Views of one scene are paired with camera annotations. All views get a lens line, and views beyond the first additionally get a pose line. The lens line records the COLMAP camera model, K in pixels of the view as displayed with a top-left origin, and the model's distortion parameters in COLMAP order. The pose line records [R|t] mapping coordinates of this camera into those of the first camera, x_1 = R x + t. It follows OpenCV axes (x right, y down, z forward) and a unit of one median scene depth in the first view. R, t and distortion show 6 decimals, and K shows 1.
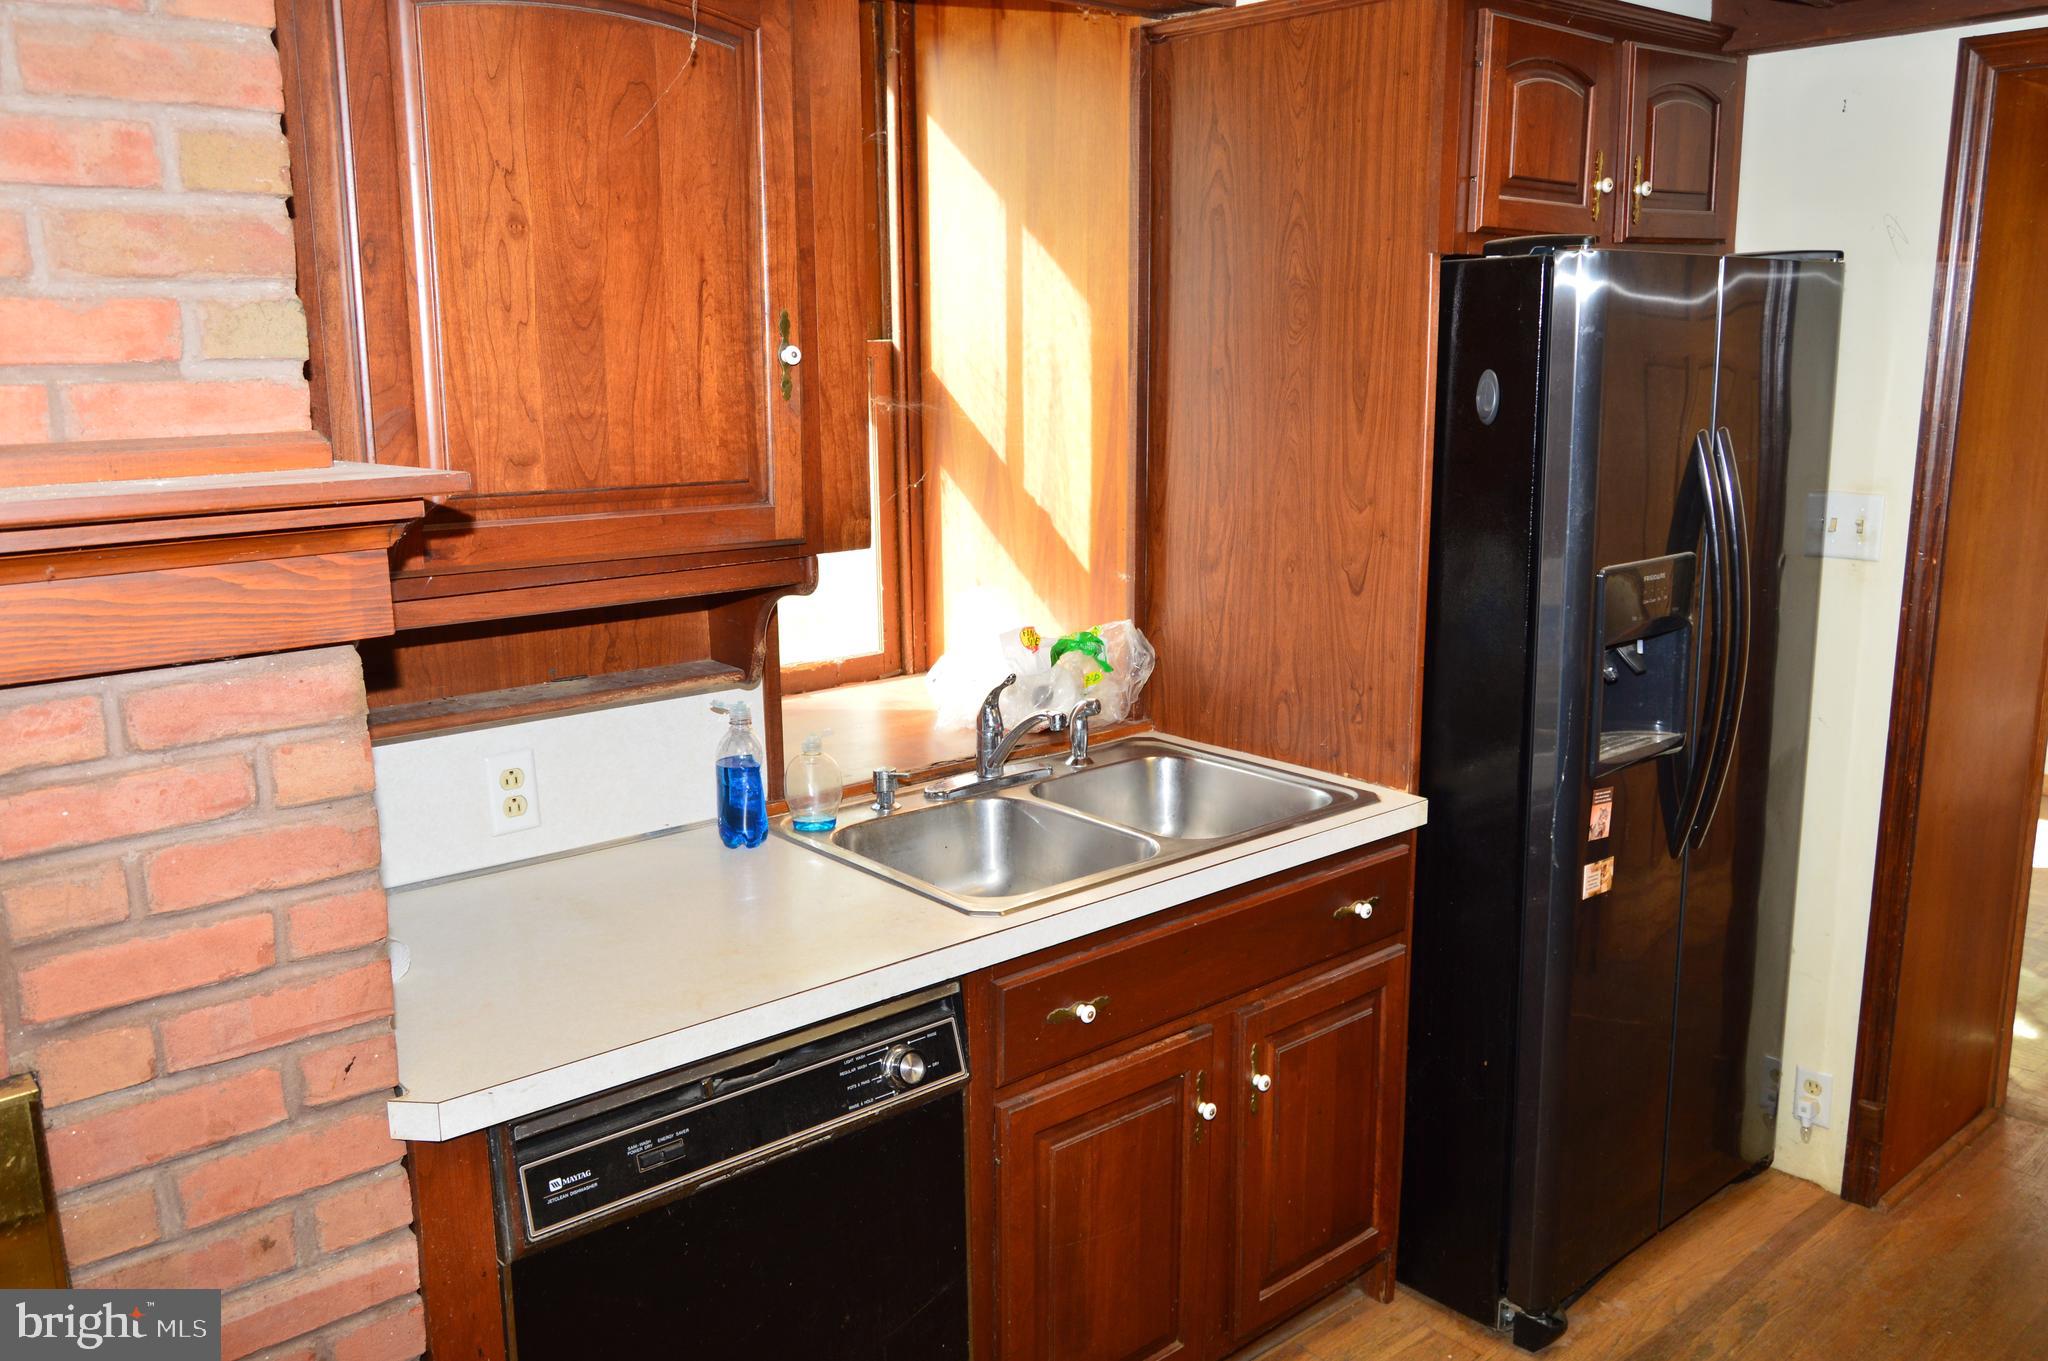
lens RADIAL K [[1604.7, 0, 1034.0], [0, 1604.7, 682.8], [0, 0, 1]] dist [-0.020175, 0.013748]
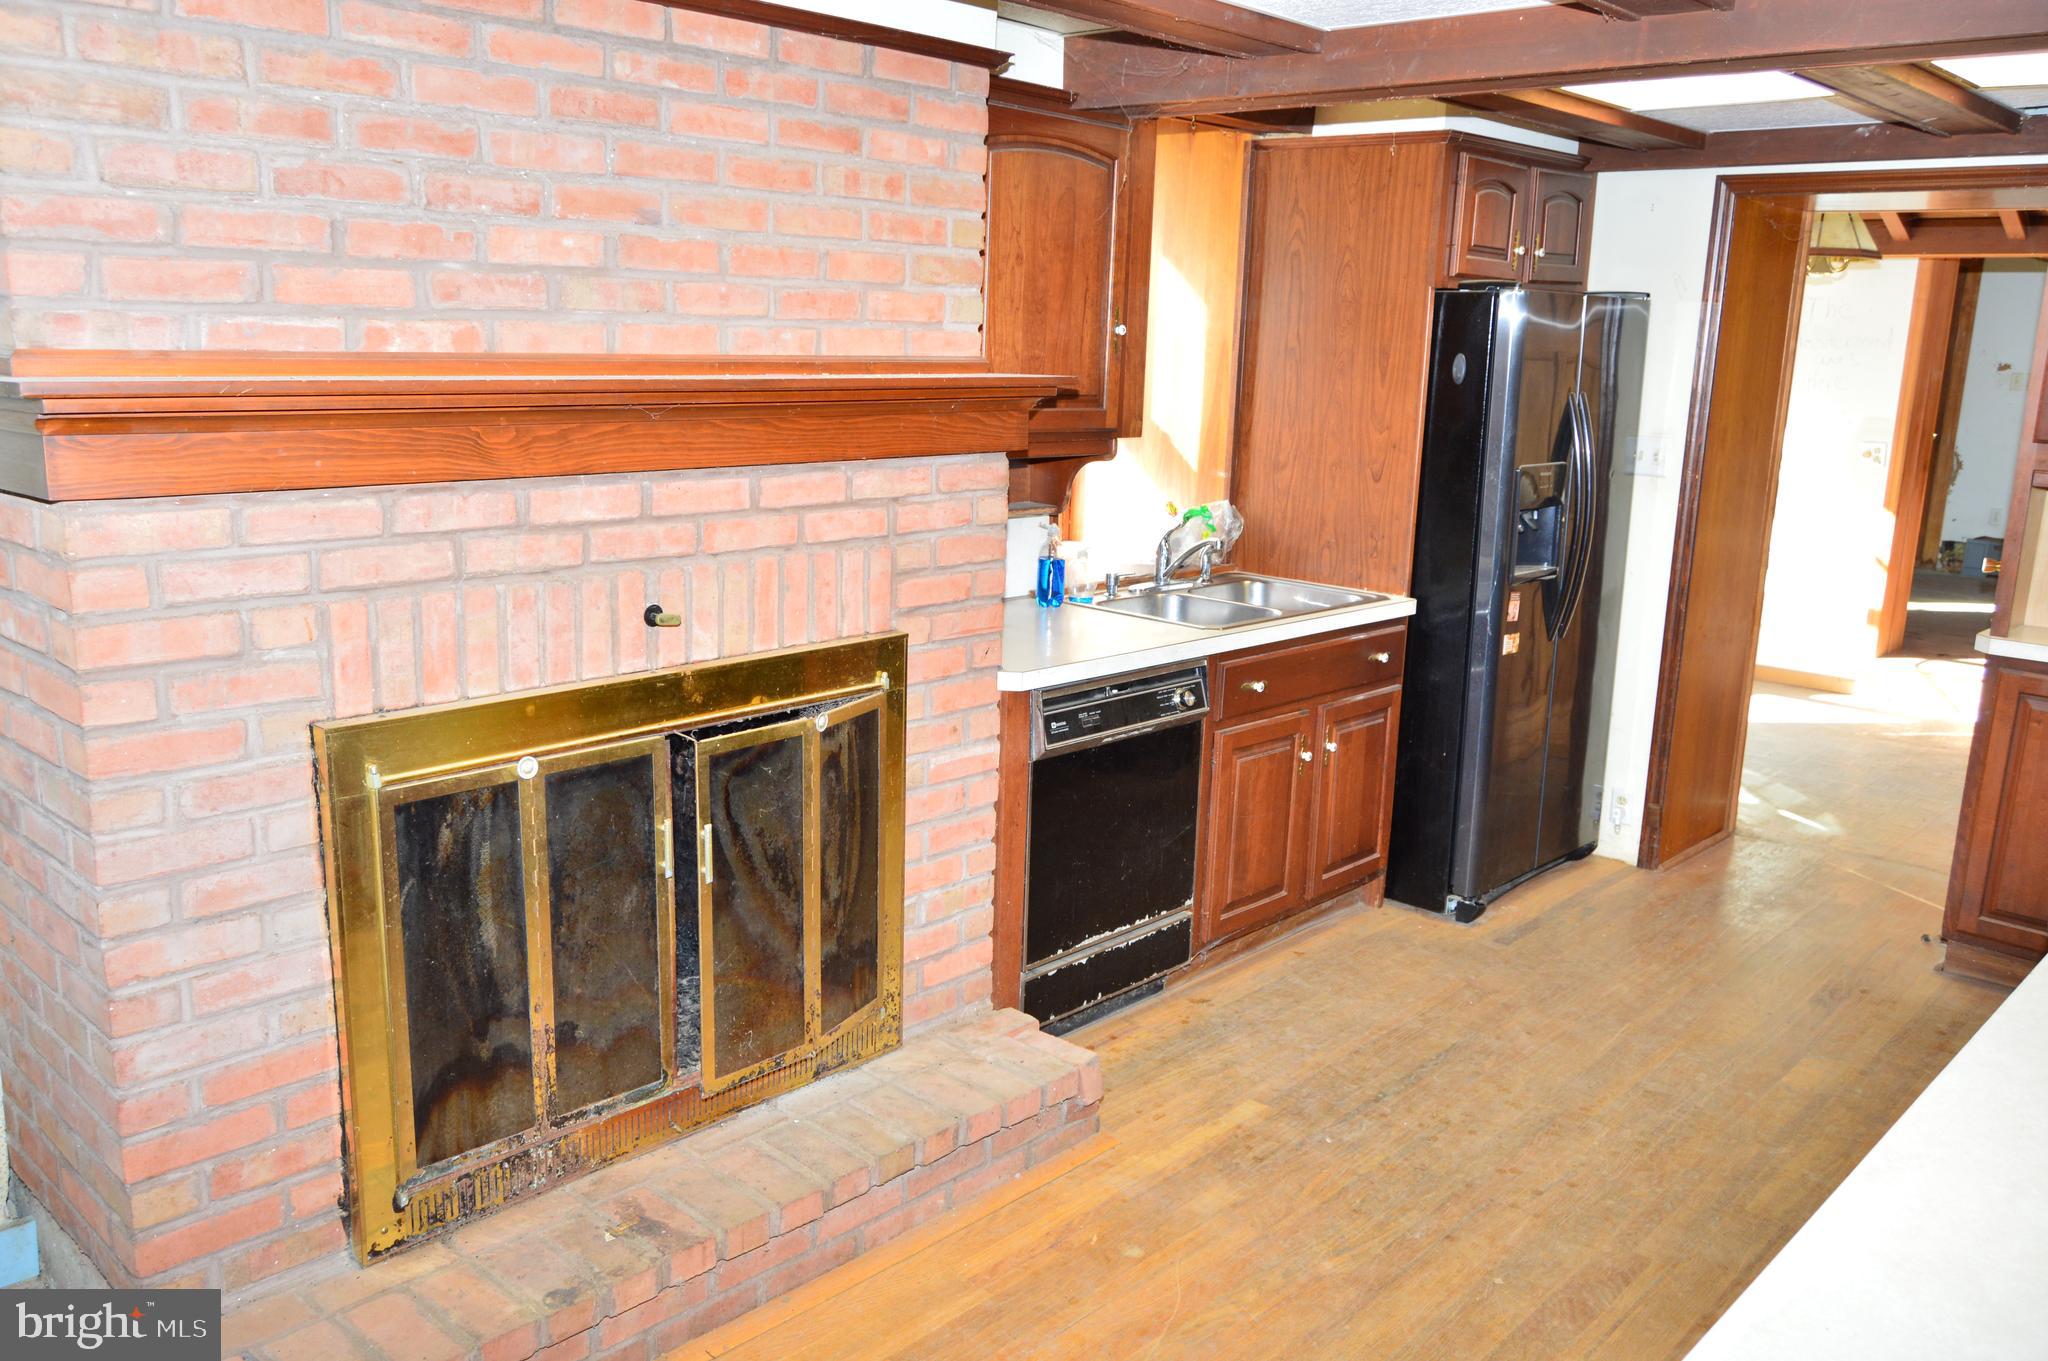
lens RADIAL K [[1562.0, 0, 1037.2], [0, 1562.0, 675.7], [0, 0, 1]] dist [-0.029781, 0.002403]
pose [[0.994702, 0.016911, 0.101403, -0.336031], [-0.018096, 0.999778, 0.010777, 0.145253], [-0.101198, -0.012555, 0.994787, -0.647127]]
